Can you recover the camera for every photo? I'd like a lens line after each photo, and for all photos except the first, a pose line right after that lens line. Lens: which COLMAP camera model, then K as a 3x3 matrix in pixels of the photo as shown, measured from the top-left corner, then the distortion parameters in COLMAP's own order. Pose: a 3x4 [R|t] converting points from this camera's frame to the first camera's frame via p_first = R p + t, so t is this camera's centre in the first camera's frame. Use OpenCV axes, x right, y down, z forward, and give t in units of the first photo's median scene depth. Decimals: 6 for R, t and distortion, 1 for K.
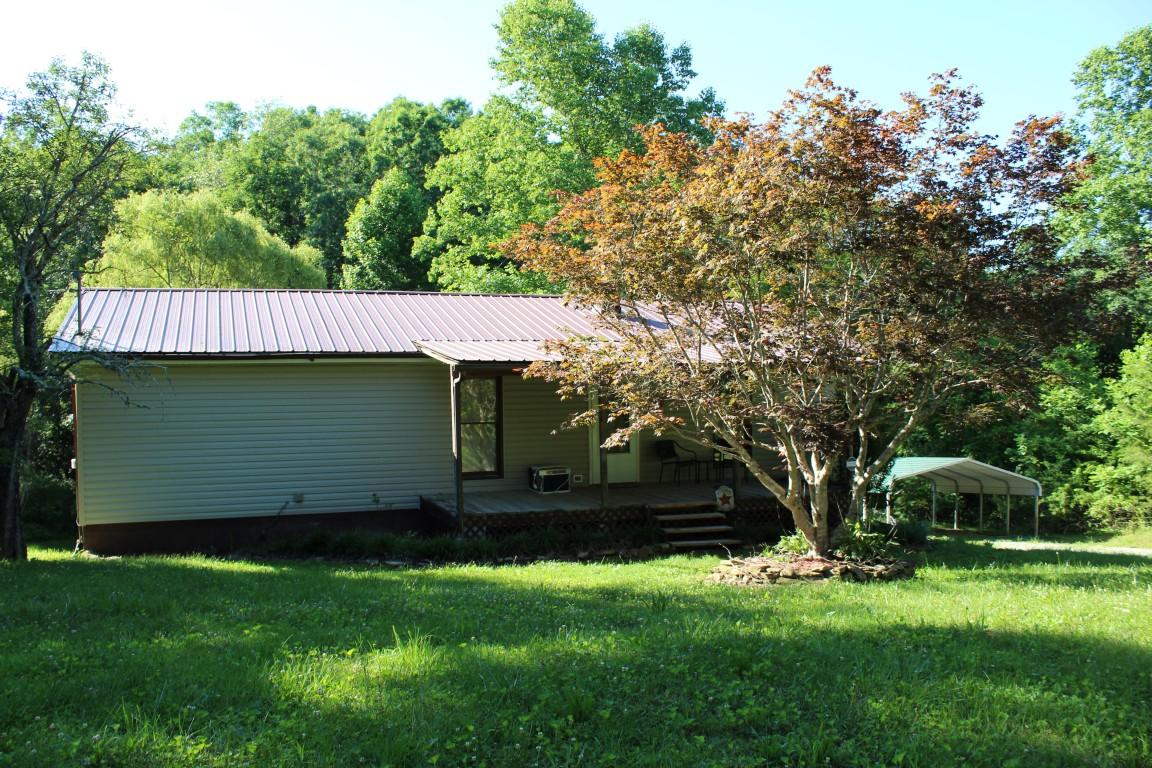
lens RADIAL K [[918.1, 0, 562.4], [0, 918.1, 354.4], [0, 0, 1]] dist [-0.086092, 0.057311]
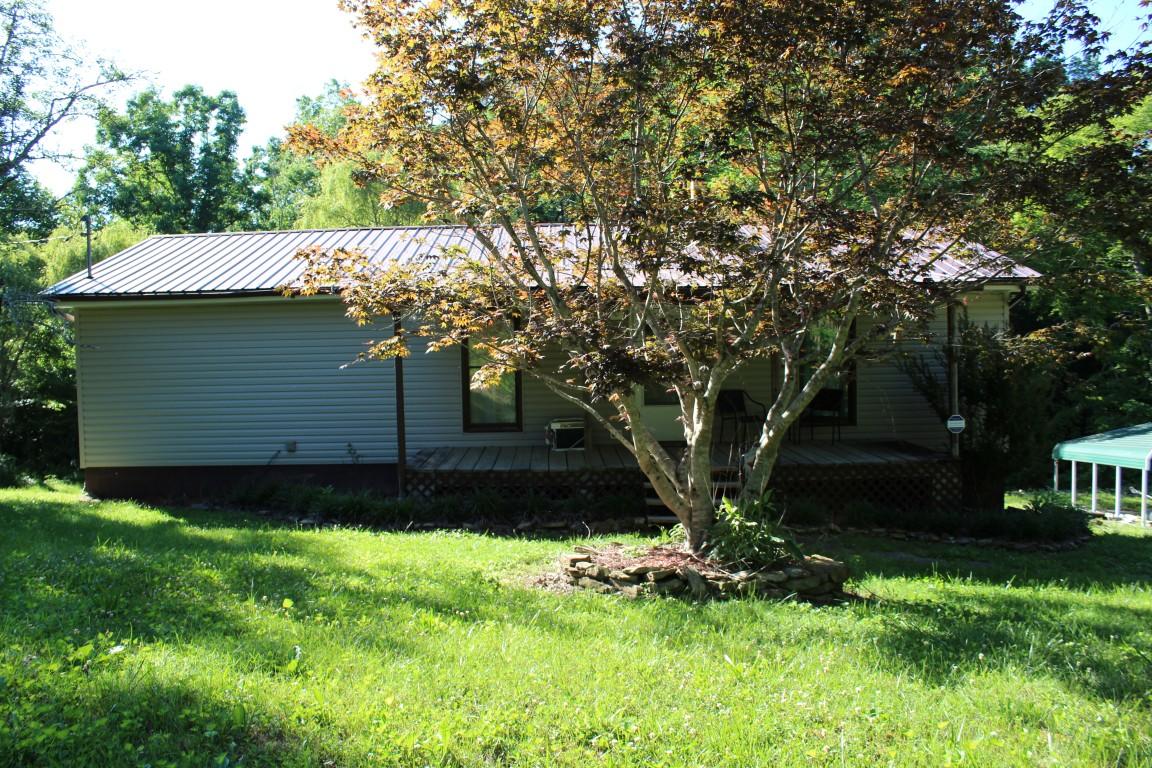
lens RADIAL K [[918.1, 0, 575.3], [0, 918.1, 377.5], [0, 0, 1]] dist [-0.086092, 0.057311]
pose [[0.929103, 0.003082, -0.369808, 0.349371], [0.021216, 0.997874, 0.061620, 0.038261], [0.369212, -0.065098, 0.927062, 0.265746]]
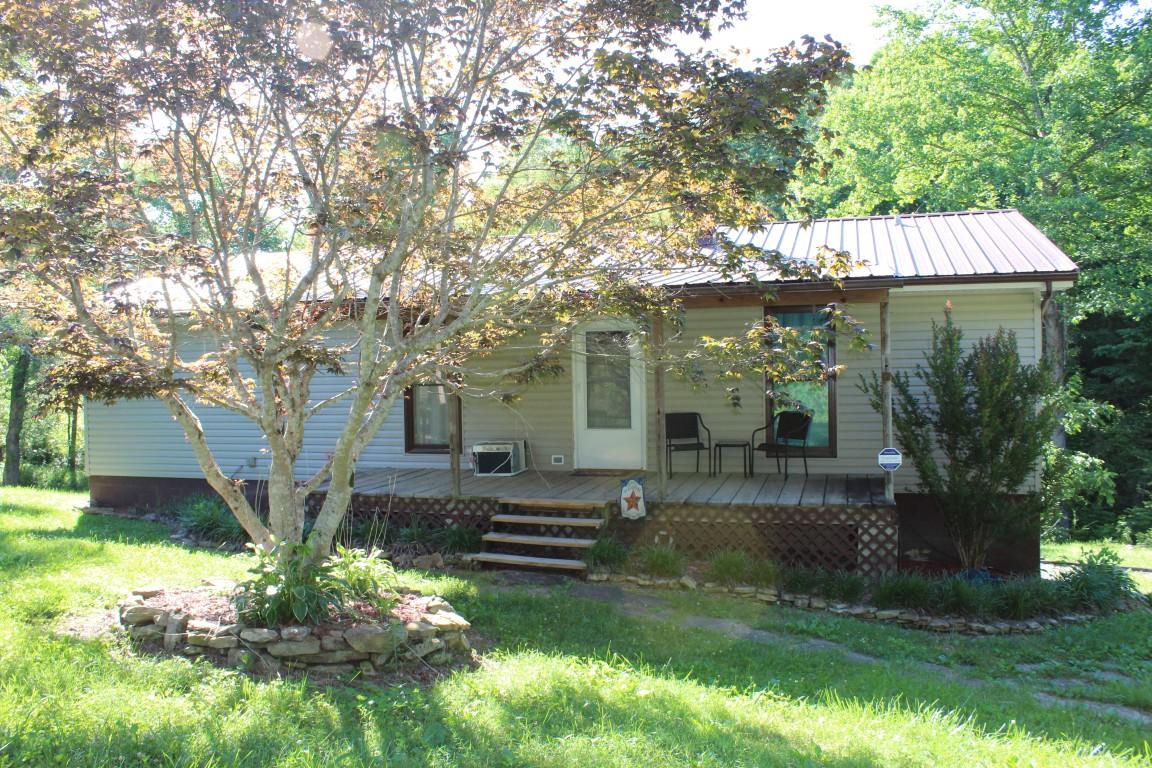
lens RADIAL K [[918.1, 0, 571.5], [0, 918.1, 384.5], [0, 0, 1]] dist [-0.086092, 0.057311]
pose [[0.789188, 0.002768, -0.614146, 0.584501], [0.025209, 0.999001, 0.036897, 0.056329], [0.613634, -0.044601, 0.788330, 0.510120]]
